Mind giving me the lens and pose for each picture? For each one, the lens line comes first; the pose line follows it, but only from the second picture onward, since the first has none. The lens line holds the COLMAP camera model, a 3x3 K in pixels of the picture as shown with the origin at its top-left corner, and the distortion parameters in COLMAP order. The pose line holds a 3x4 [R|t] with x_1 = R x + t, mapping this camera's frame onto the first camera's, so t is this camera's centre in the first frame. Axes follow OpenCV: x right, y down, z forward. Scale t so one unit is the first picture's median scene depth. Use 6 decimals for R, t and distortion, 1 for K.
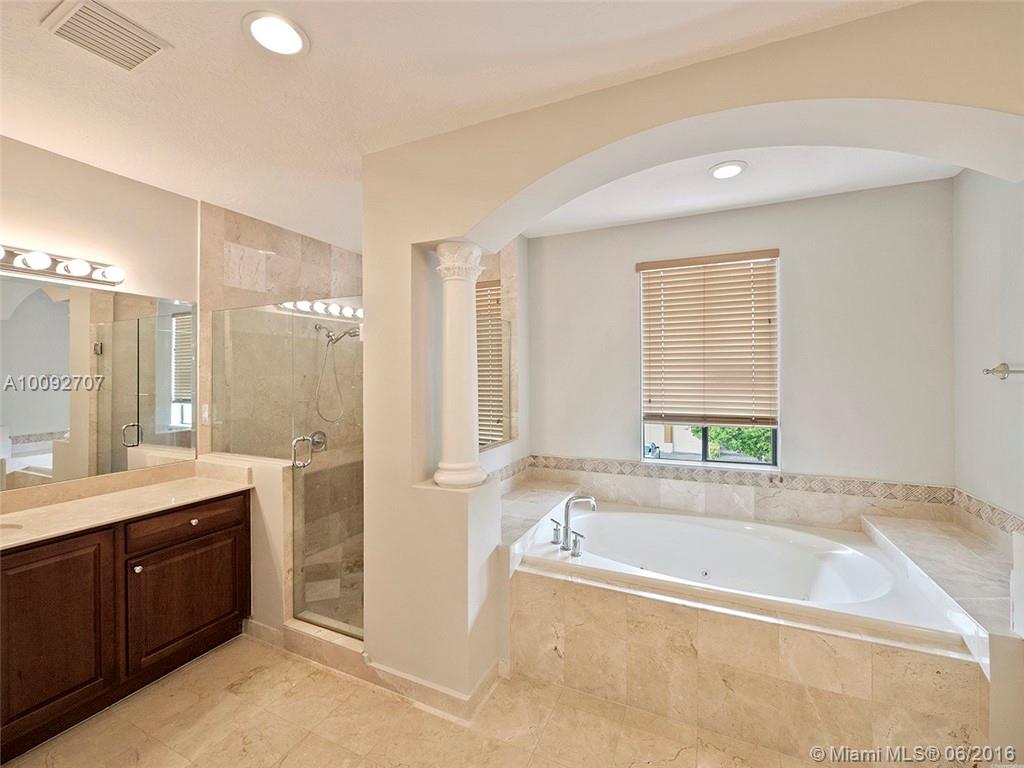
lens RADIAL K [[433.1, 0, 513.0], [0, 433.1, 374.5], [0, 0, 1]] dist [-0.002707, -0.000946]
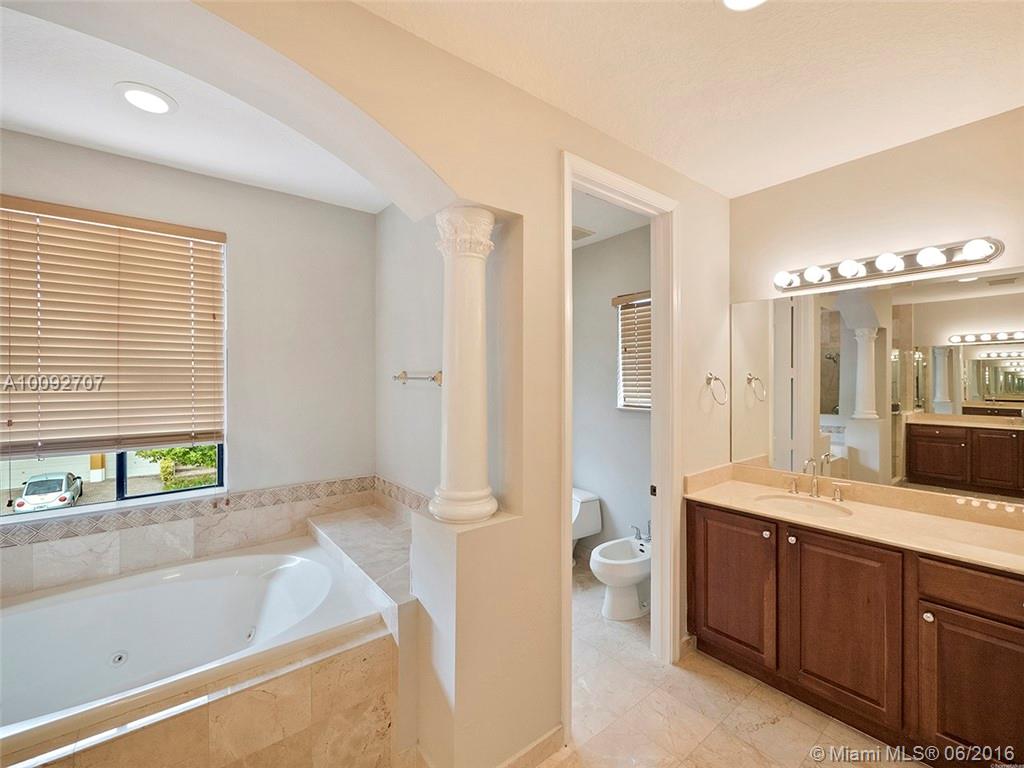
lens RADIAL K [[433.1, 0, 511.7], [0, 433.1, 378.4], [0, 0, 1]] dist [-0.002707, -0.000946]
pose [[0.451383, 0.004038, 0.892321, 0.107829], [-0.002470, 0.999992, -0.003276, -0.001901], [-0.892327, -0.000725, 0.451389, 0.106756]]
